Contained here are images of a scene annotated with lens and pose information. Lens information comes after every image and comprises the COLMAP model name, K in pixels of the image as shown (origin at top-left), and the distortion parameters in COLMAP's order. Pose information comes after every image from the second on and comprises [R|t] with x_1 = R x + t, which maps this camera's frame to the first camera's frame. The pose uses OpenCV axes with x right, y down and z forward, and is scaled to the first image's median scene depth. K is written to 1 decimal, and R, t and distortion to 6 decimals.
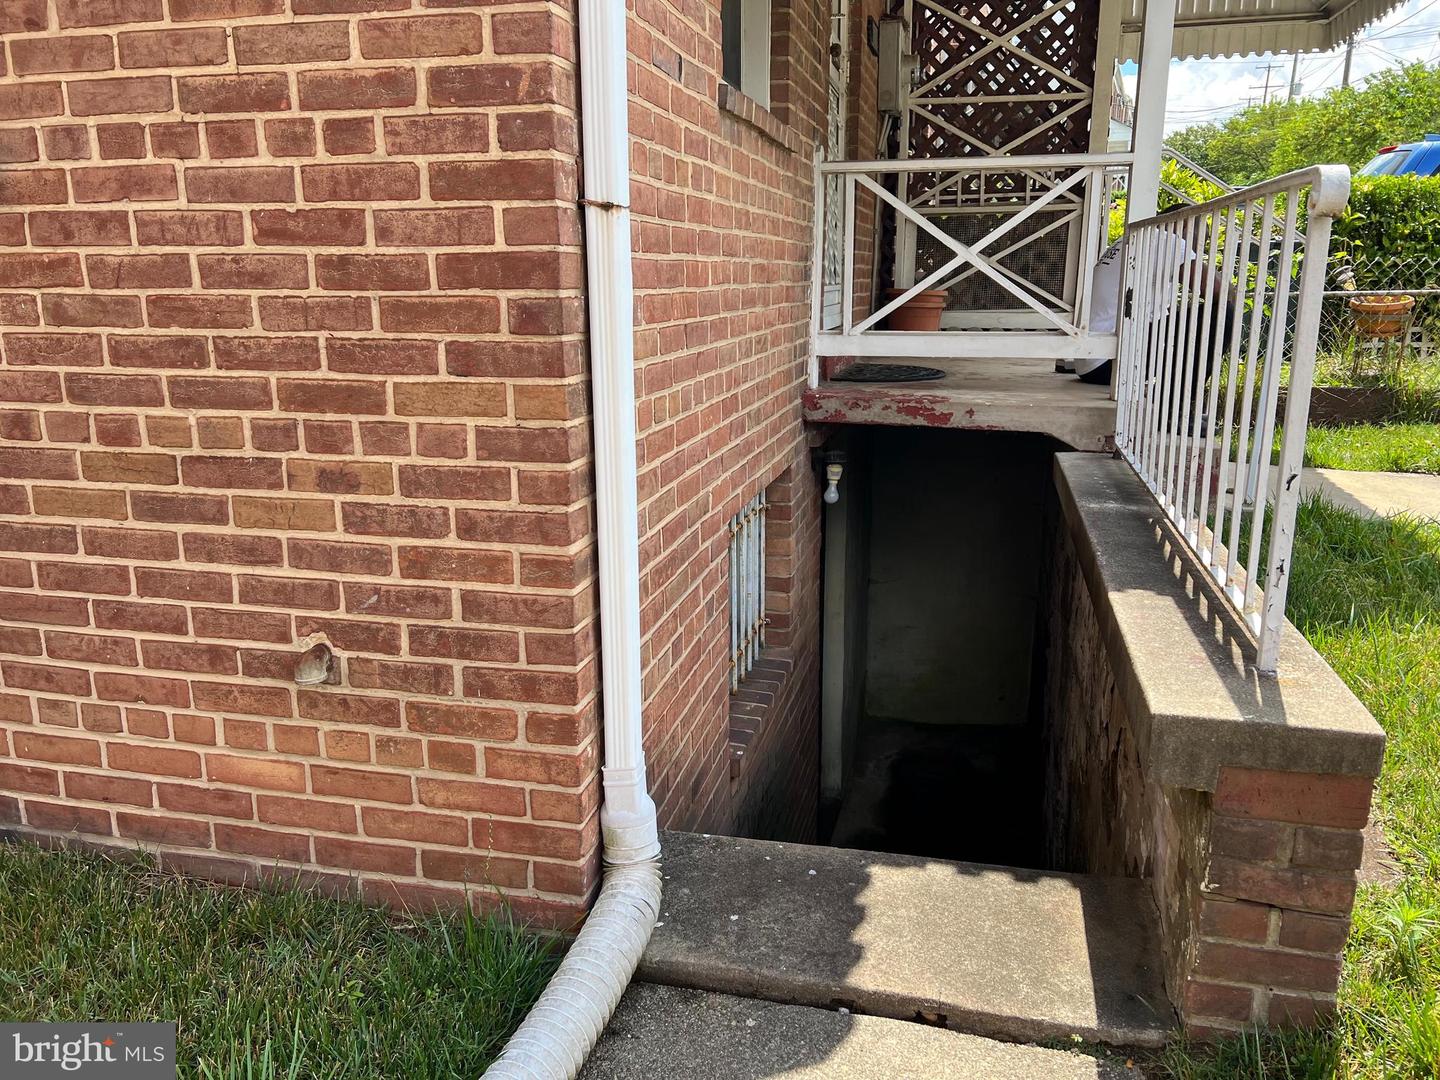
lens RADIAL K [[1062.2, 0, 710.4], [0, 1062.2, 553.5], [0, 0, 1]] dist [0.057053, -0.064420]
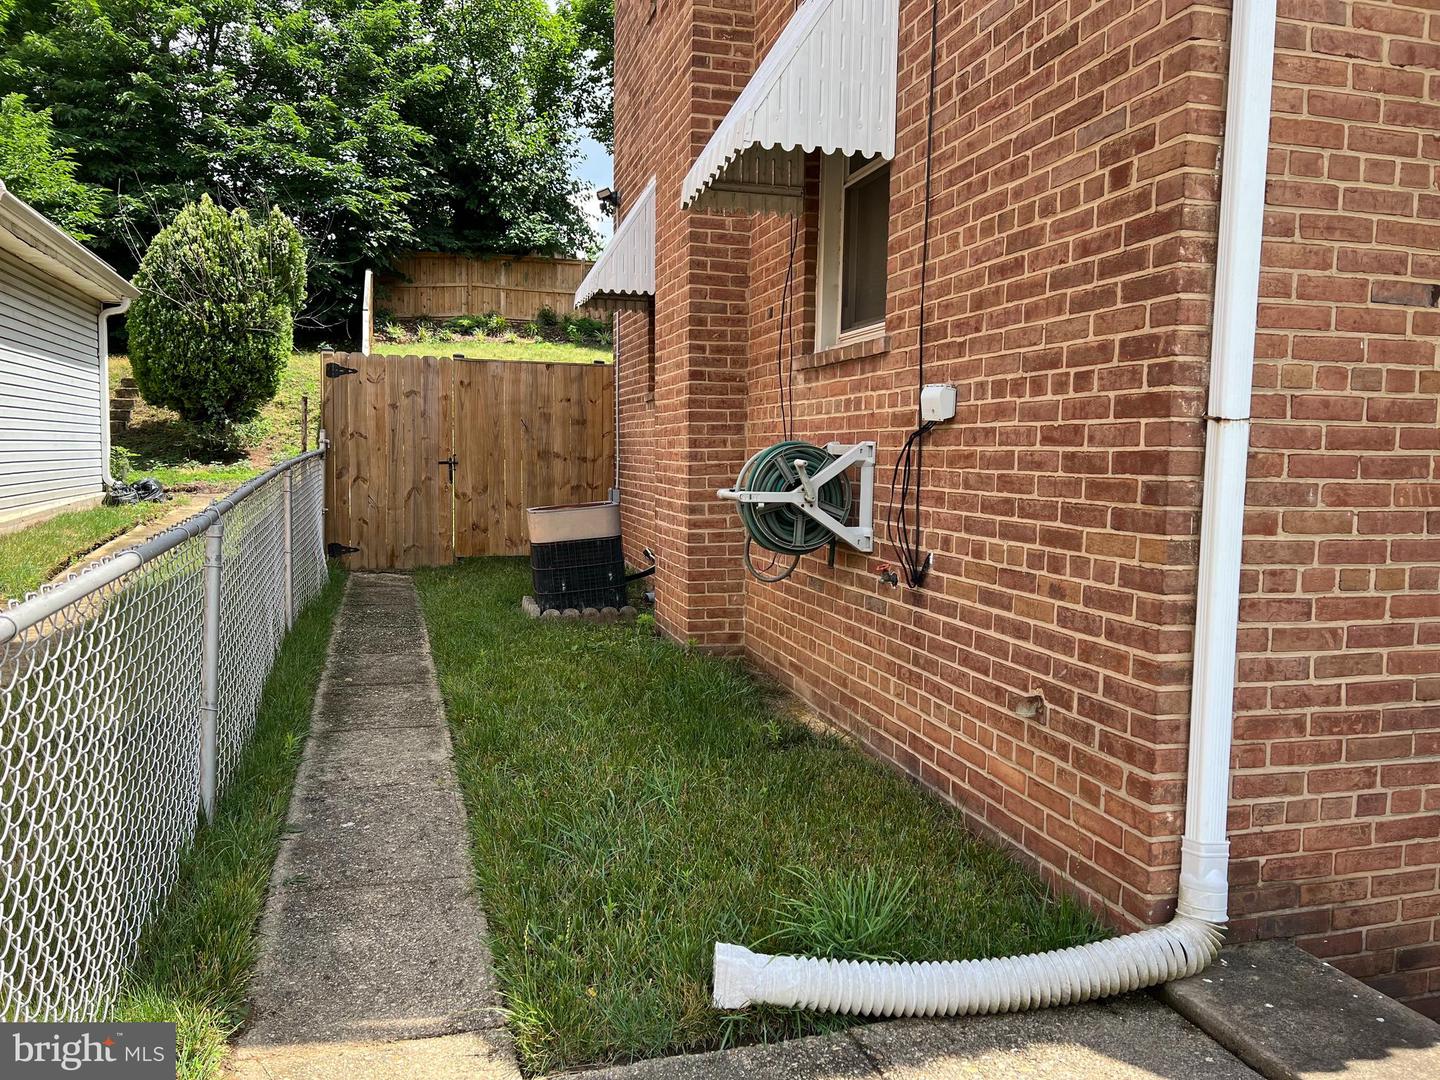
lens RADIAL K [[1062.2, 0, 710.4], [0, 1062.2, 553.5], [0, 0, 1]] dist [0.057053, -0.064420]
pose [[0.477480, 0.088777, -0.874146, 0.767317], [-0.218531, 0.975619, -0.020285, 0.020022], [0.851033, 0.200714, 0.485240, -0.197905]]
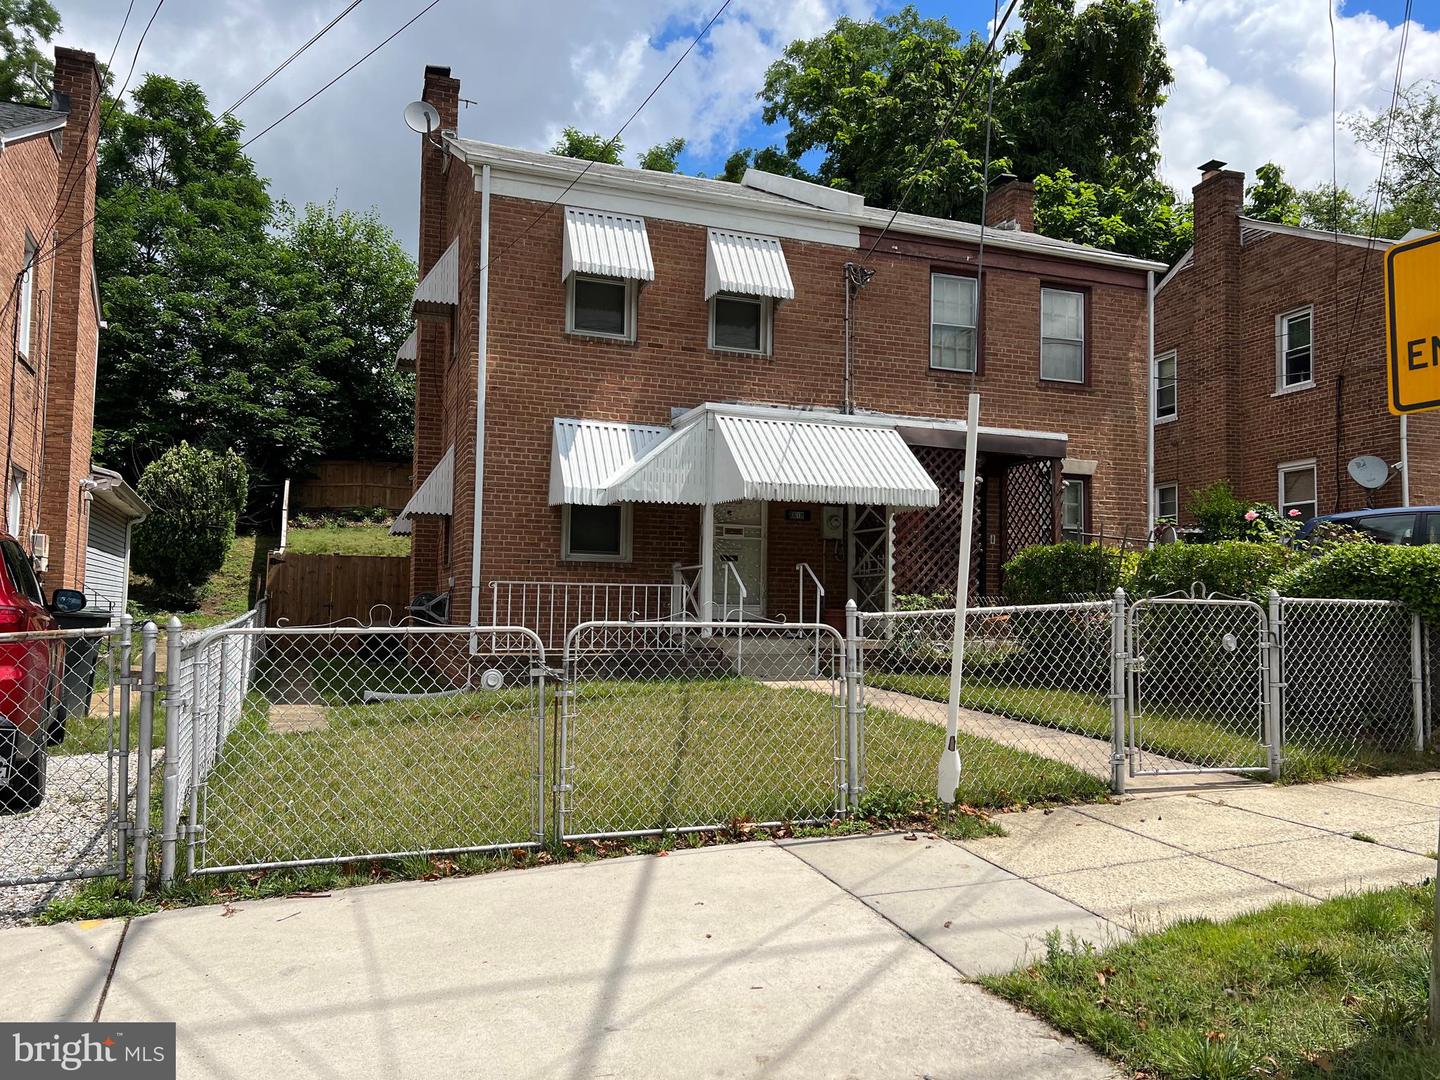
lens RADIAL K [[1062.2, 0, 710.4], [0, 1062.2, 553.5], [0, 0, 1]] dist [0.057053, -0.064420]
pose [[0.548765, -0.041724, -0.834935, 6.247715], [-0.209322, 0.960080, -0.185556, 0.421605], [0.809346, 0.276597, 0.518124, -1.369408]]
